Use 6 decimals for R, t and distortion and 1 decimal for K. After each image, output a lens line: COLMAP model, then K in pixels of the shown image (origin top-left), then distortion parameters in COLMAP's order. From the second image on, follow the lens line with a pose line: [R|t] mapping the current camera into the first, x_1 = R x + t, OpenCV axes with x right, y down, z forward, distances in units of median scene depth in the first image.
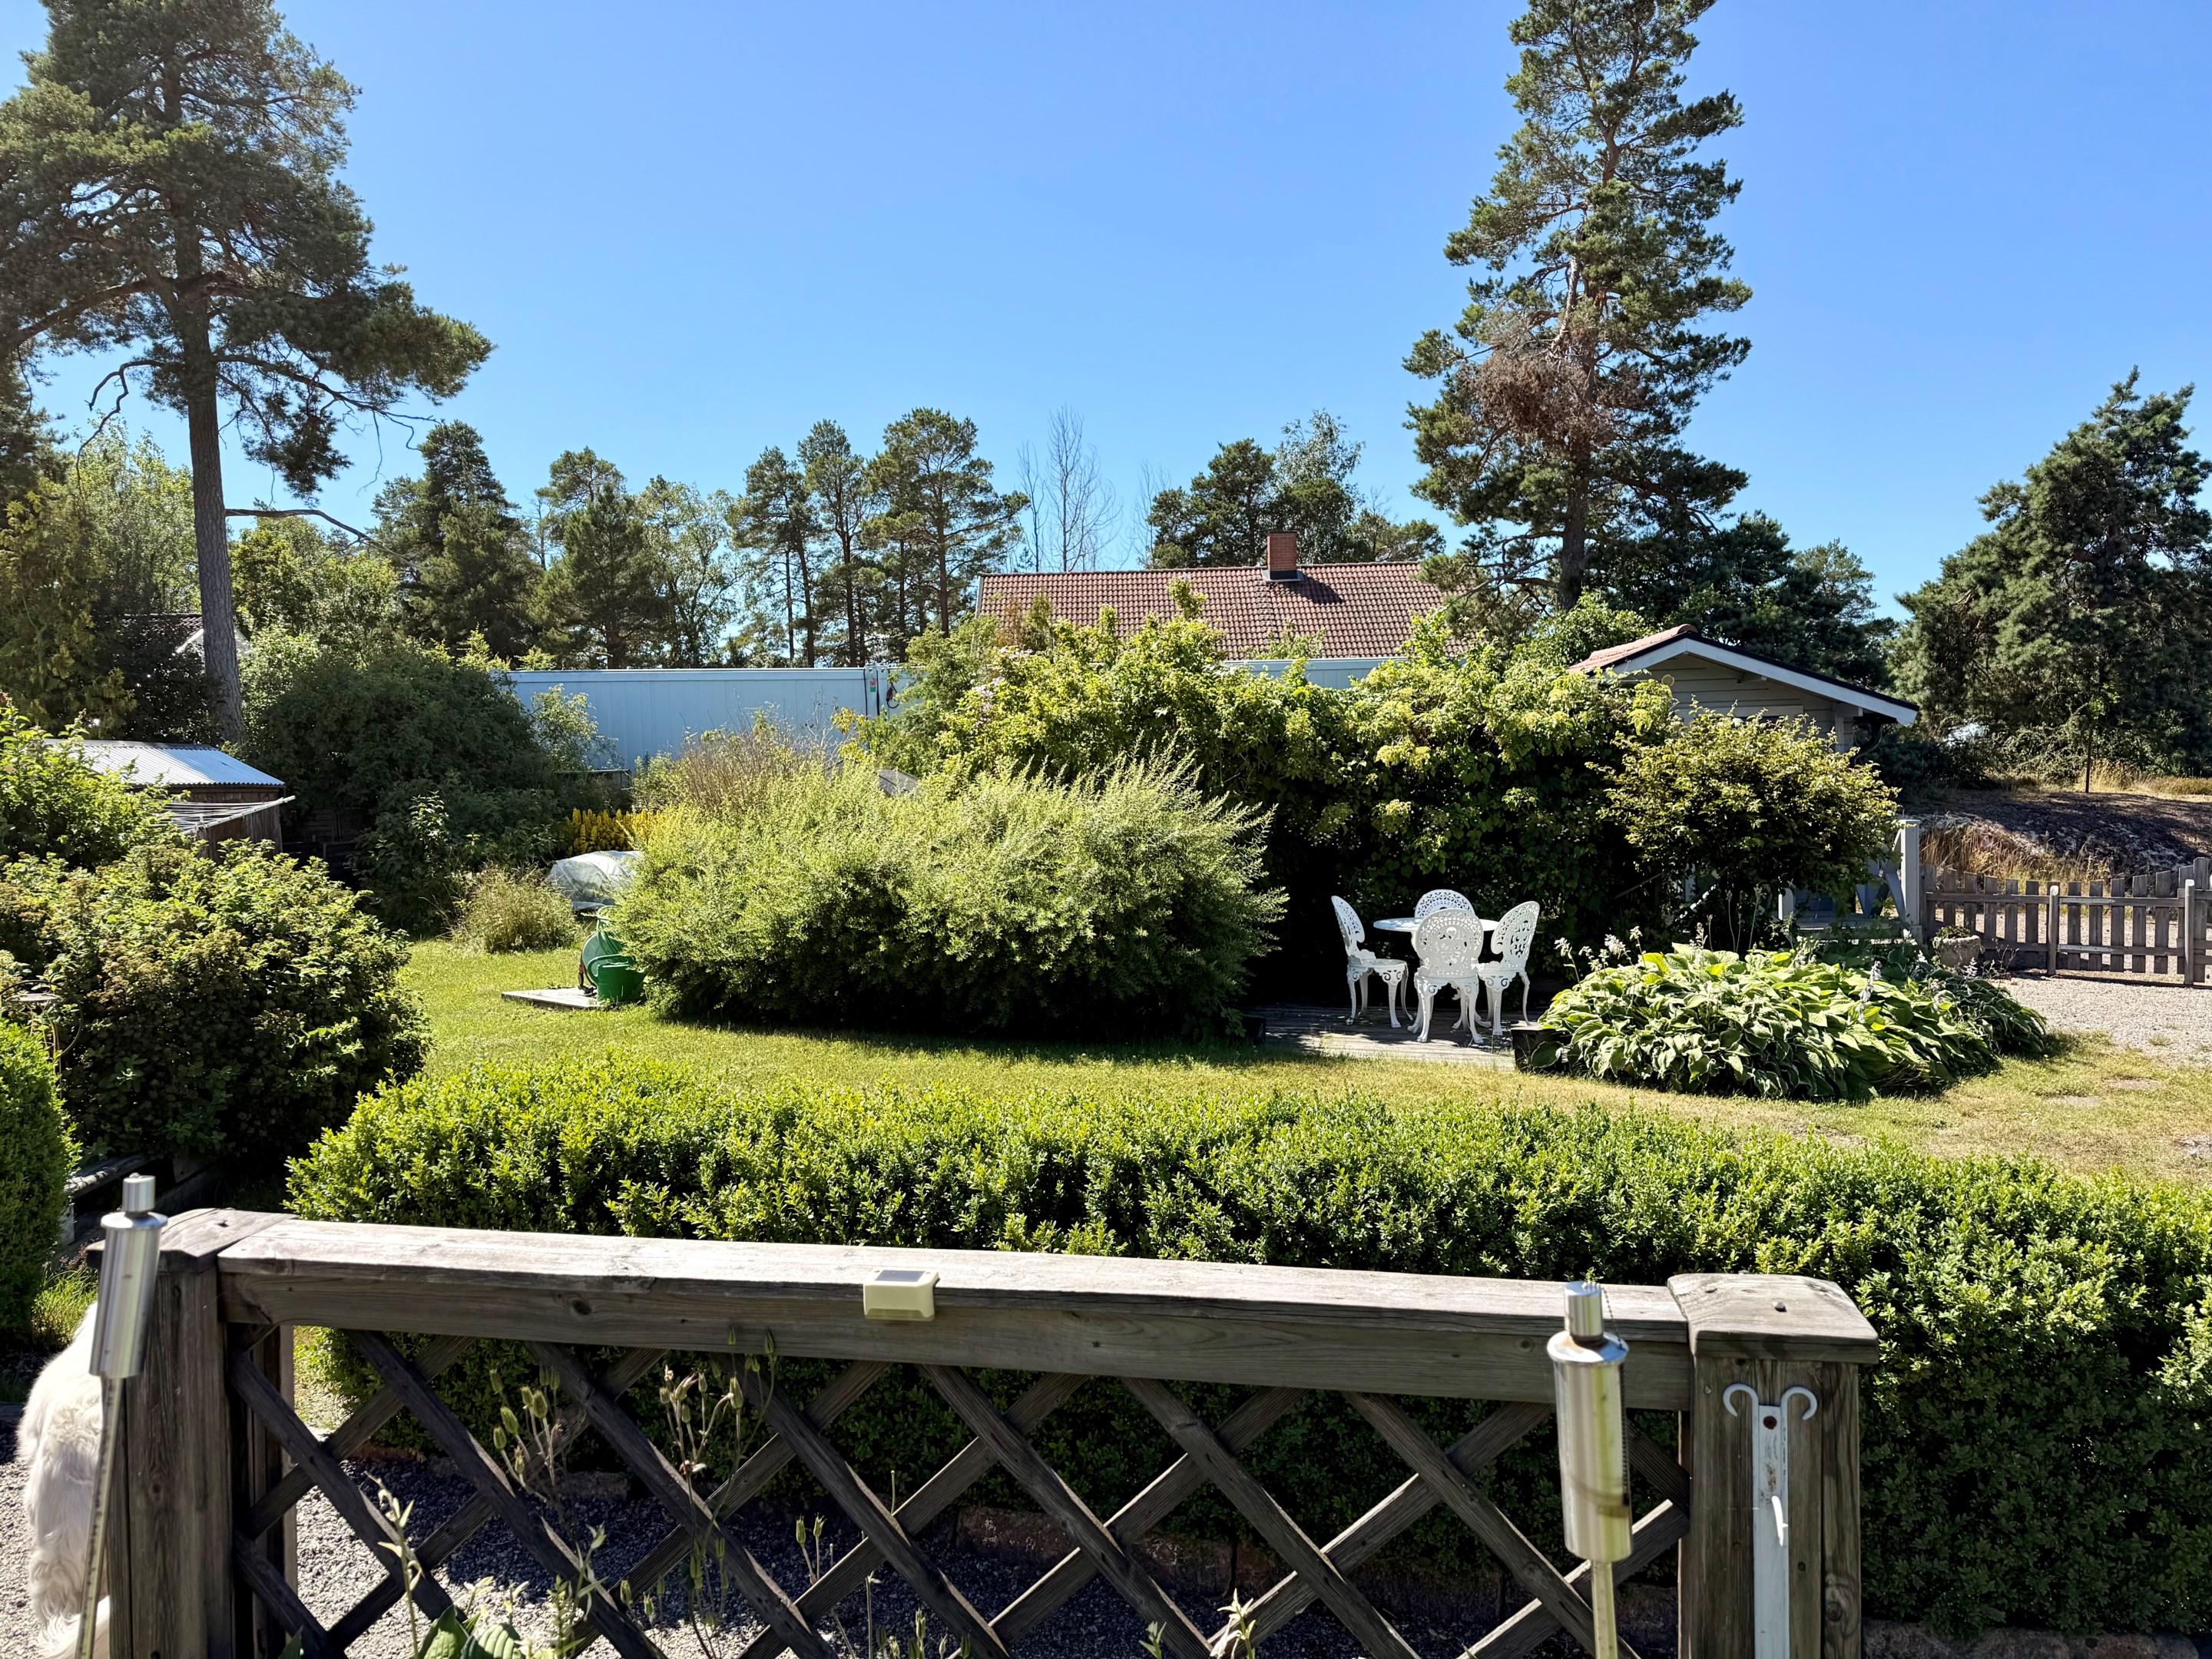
lens RADIAL K [[1556.4, 0, 1121.9], [0, 1556.4, 831.9], [0, 0, 1]] dist [0.106814, -0.127499]
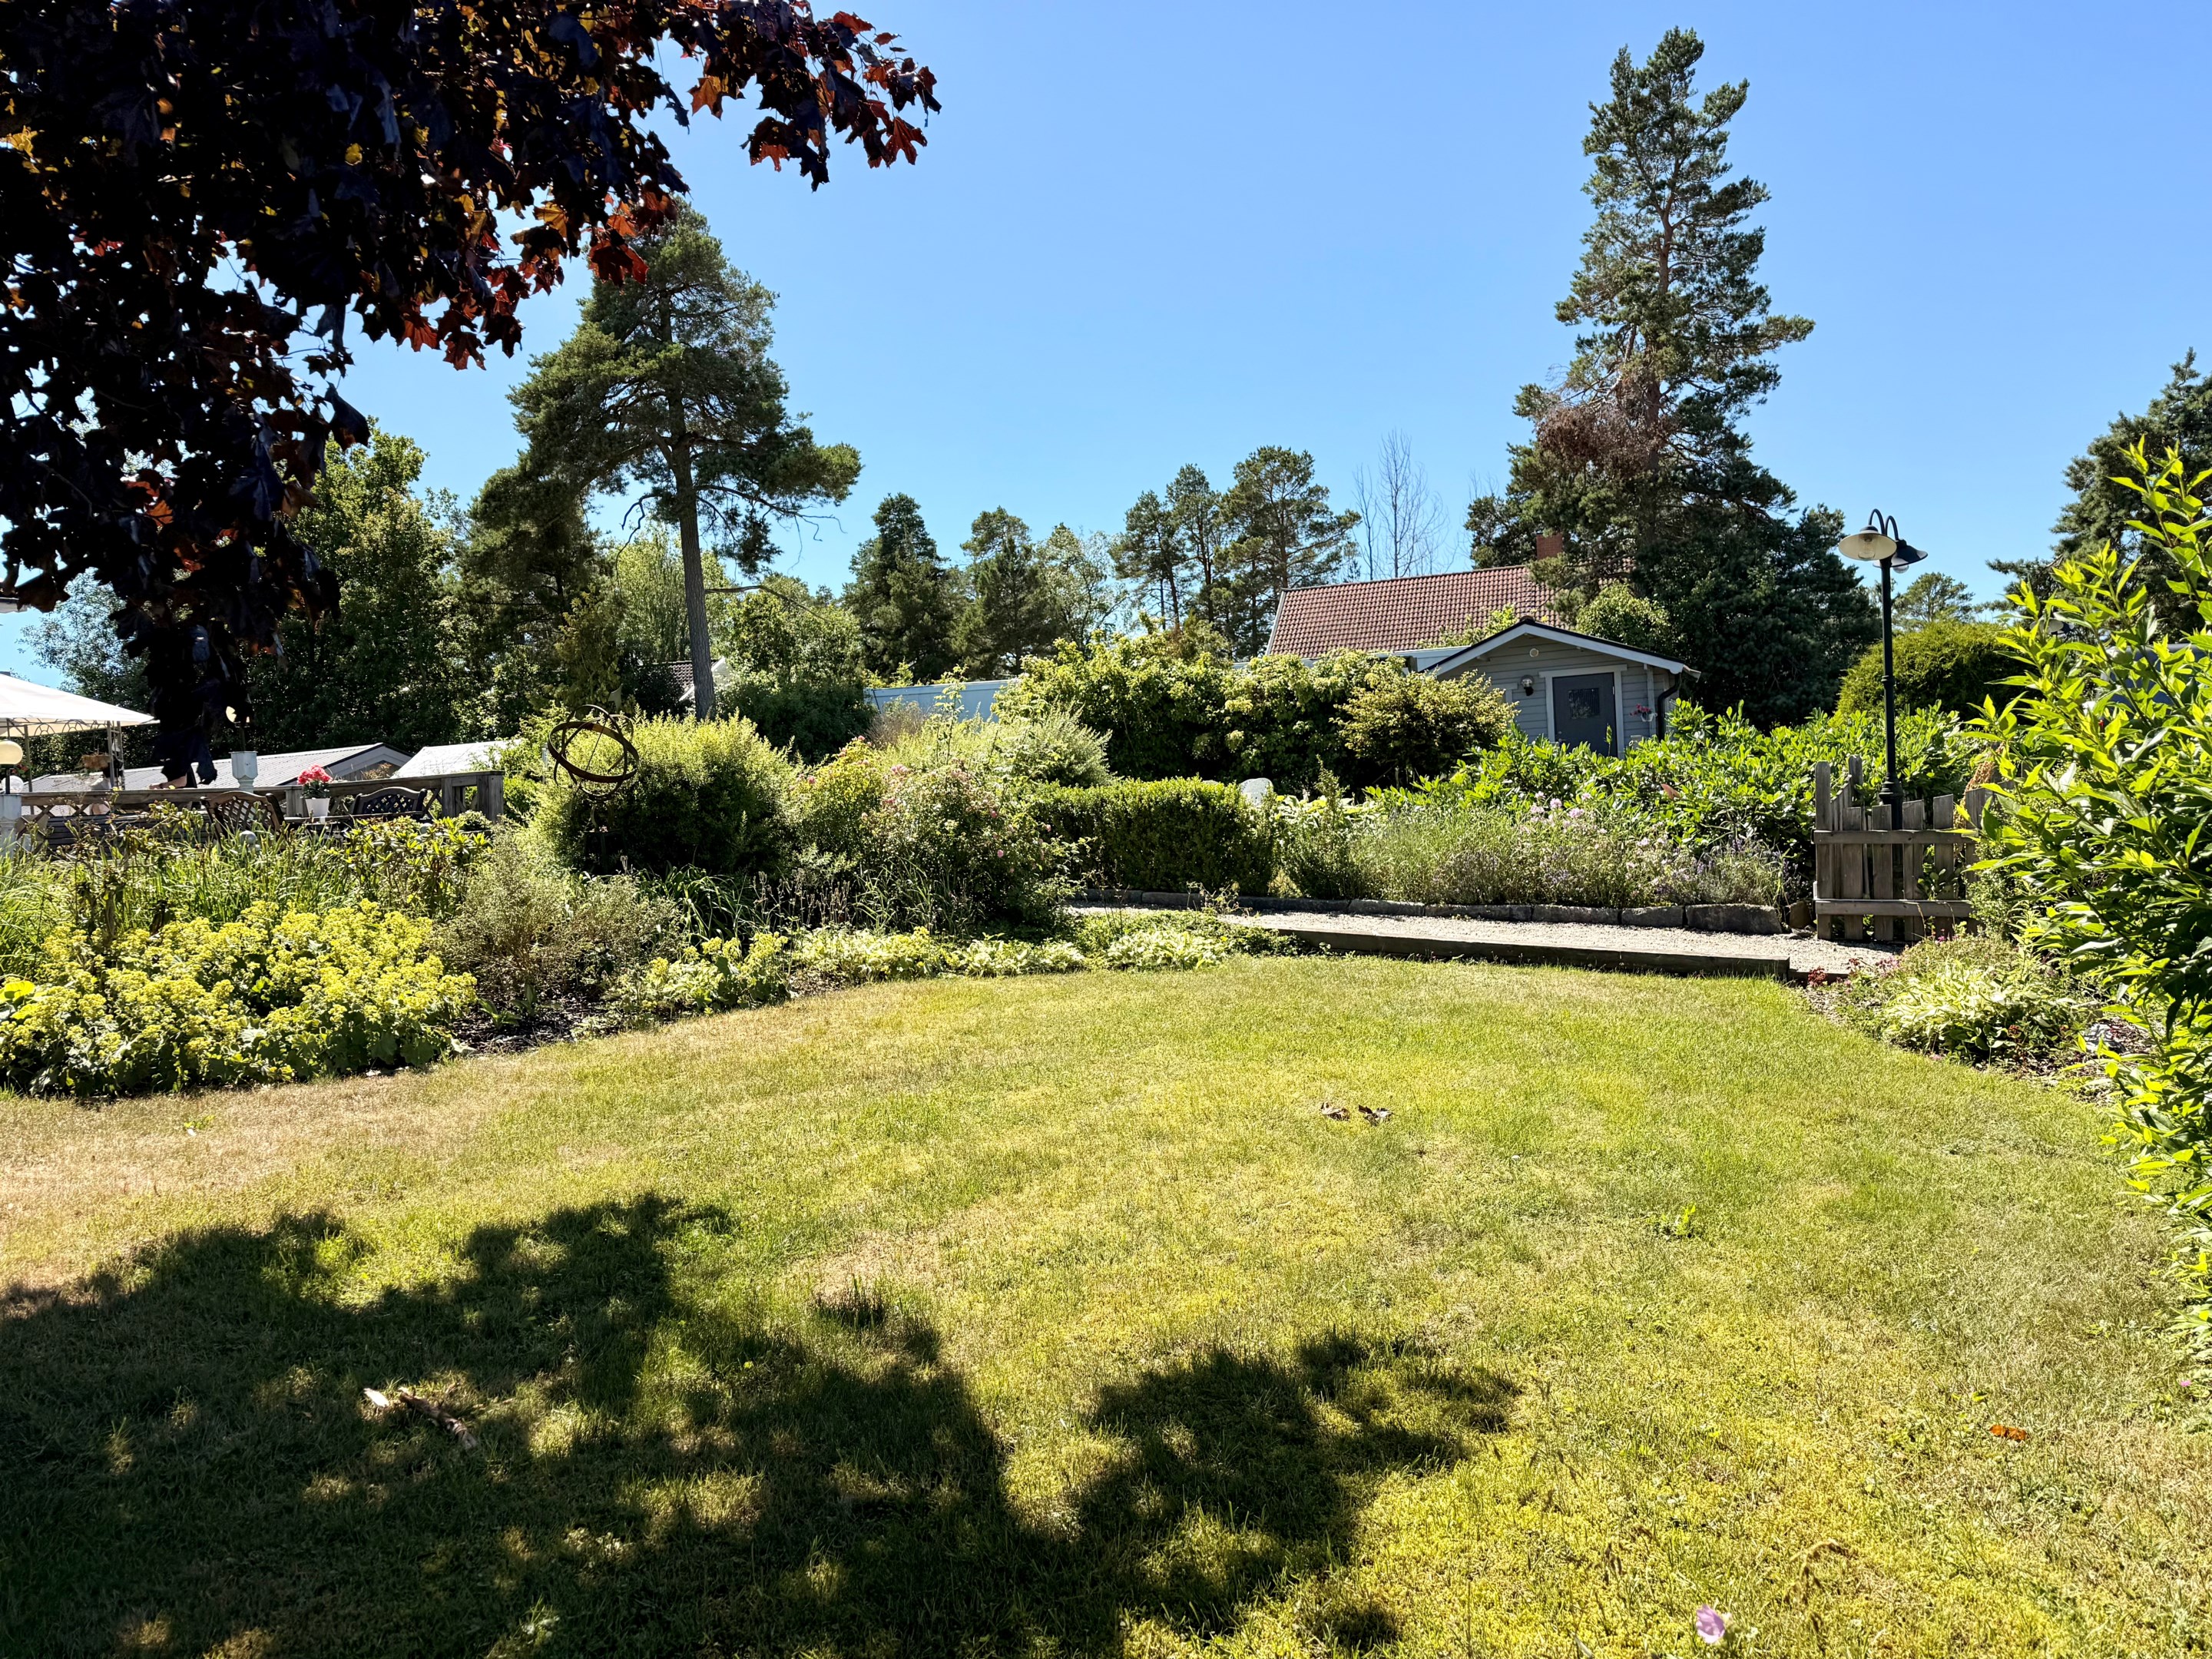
lens RADIAL K [[1556.4, 0, 1121.9], [0, 1556.4, 831.9], [0, 0, 1]] dist [0.106814, -0.127499]
pose [[0.956868, -0.020307, -0.289812, 0.099192], [0.018903, 0.999792, -0.007641, 0.018475], [0.289907, 0.001833, 0.957053, -0.125972]]
